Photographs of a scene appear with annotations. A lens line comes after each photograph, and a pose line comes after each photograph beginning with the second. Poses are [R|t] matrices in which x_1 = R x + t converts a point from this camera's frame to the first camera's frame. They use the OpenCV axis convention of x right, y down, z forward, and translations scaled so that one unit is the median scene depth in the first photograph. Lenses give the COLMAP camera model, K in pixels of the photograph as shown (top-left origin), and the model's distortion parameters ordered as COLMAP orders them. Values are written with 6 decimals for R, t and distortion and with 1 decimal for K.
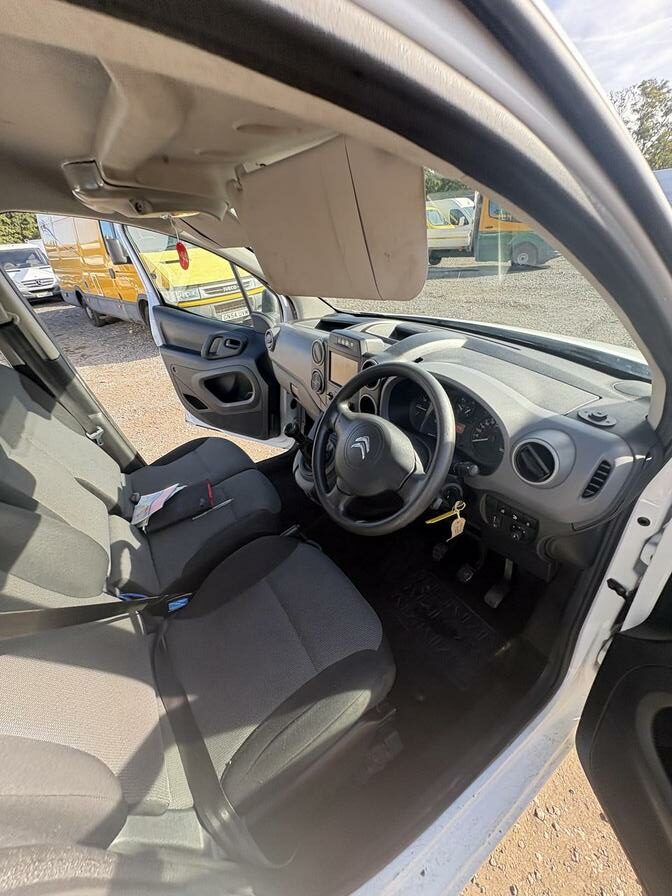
lens RADIAL K [[358.8, 0, 336.1], [0, 358.8, 446.5], [0, 0, 1]] dist [0.002738, 0.000622]
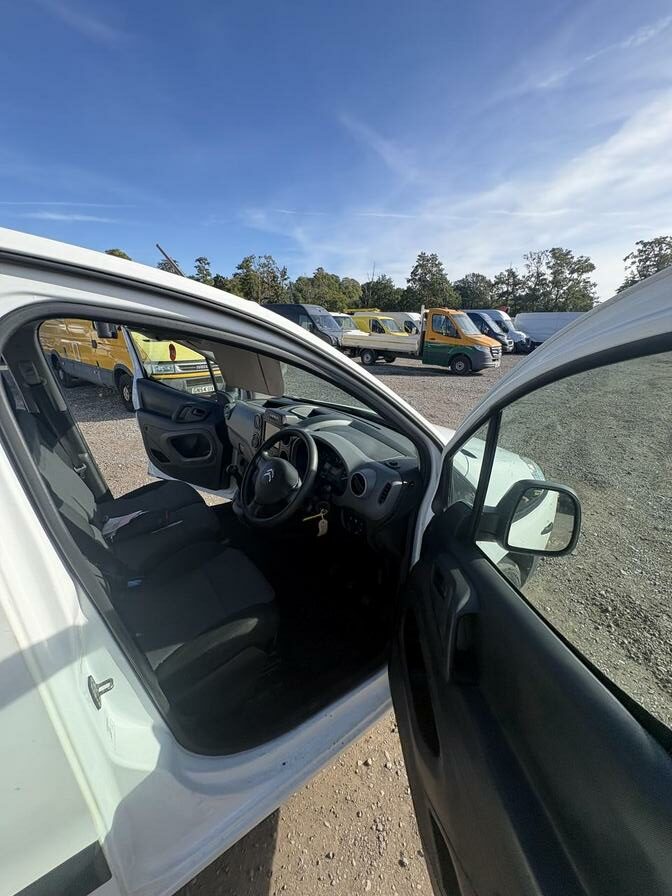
lens RADIAL K [[358.8, 0, 337.3], [0, 358.8, 446.9], [0, 0, 1]] dist [0.002738, 0.000622]
pose [[0.991834, 0.075004, 0.103147, 0.109407], [-0.051049, 0.974647, -0.217847, 0.121370], [-0.116871, 0.210803, 0.970517, -0.380293]]
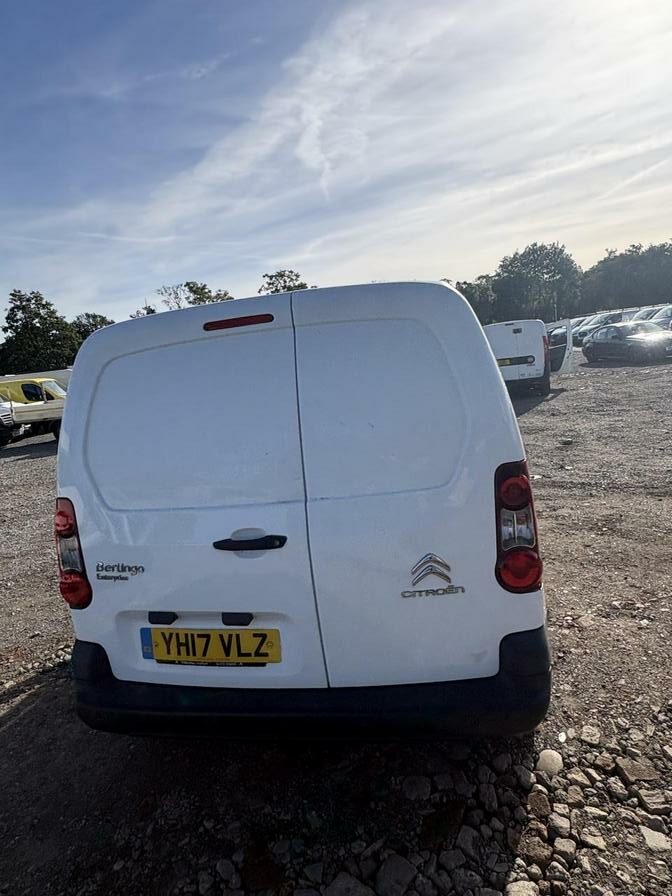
lens RADIAL K [[513.1, 0, 344.5], [0, 513.1, 448.0], [0, 0, 1]] dist [0.006386, -0.000528]
pose [[0.667975, -0.136678, 0.731525, -2.486230], [0.442849, 0.863001, -0.243134, 0.999935], [-0.598075, 0.486363, 0.636991, -1.452566]]
